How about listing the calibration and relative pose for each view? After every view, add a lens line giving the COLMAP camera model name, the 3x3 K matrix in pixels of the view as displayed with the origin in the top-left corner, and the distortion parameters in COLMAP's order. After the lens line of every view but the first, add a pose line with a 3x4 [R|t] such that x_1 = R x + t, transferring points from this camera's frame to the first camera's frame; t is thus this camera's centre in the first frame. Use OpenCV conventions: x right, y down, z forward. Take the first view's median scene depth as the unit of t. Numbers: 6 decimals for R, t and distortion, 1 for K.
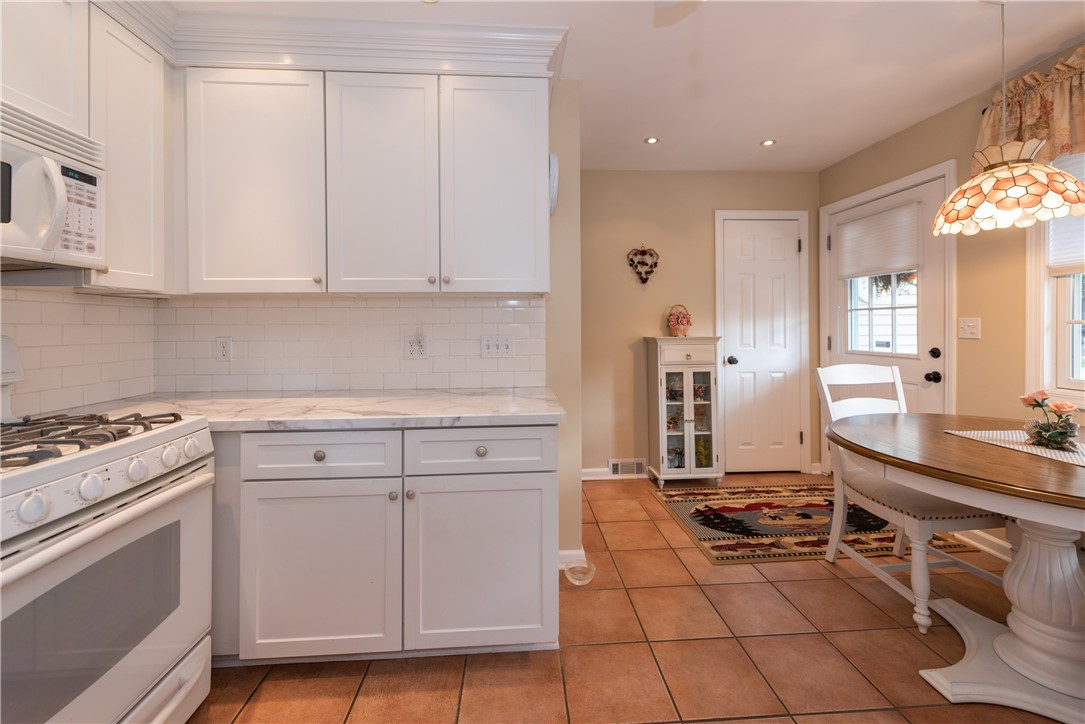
lens RADIAL K [[452.9, 0, 546.0], [0, 452.9, 326.6], [0, 0, 1]] dist [0.011013, -0.000075]
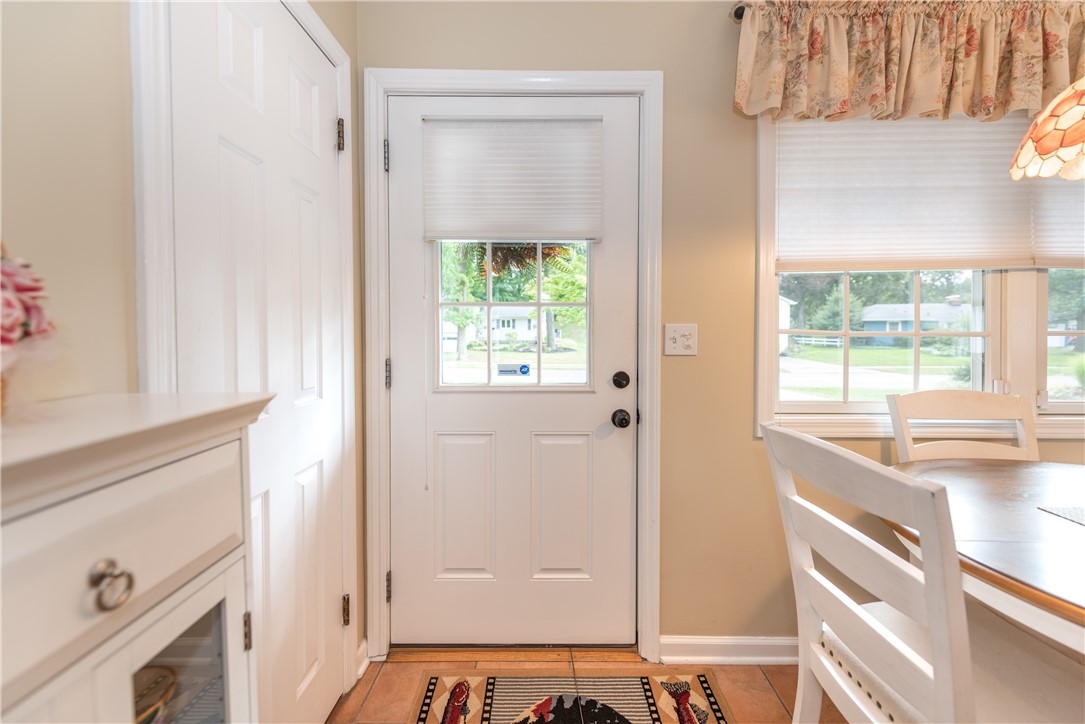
lens RADIAL K [[452.9, 0, 546.0], [0, 452.9, 326.6], [0, 0, 1]] dist [0.011013, -0.000075]
pose [[0.074503, -0.009964, 0.997171, 0.198183], [-0.006604, 0.999923, 0.010484, -0.019155], [-0.997199, -0.007367, 0.074432, 0.924957]]
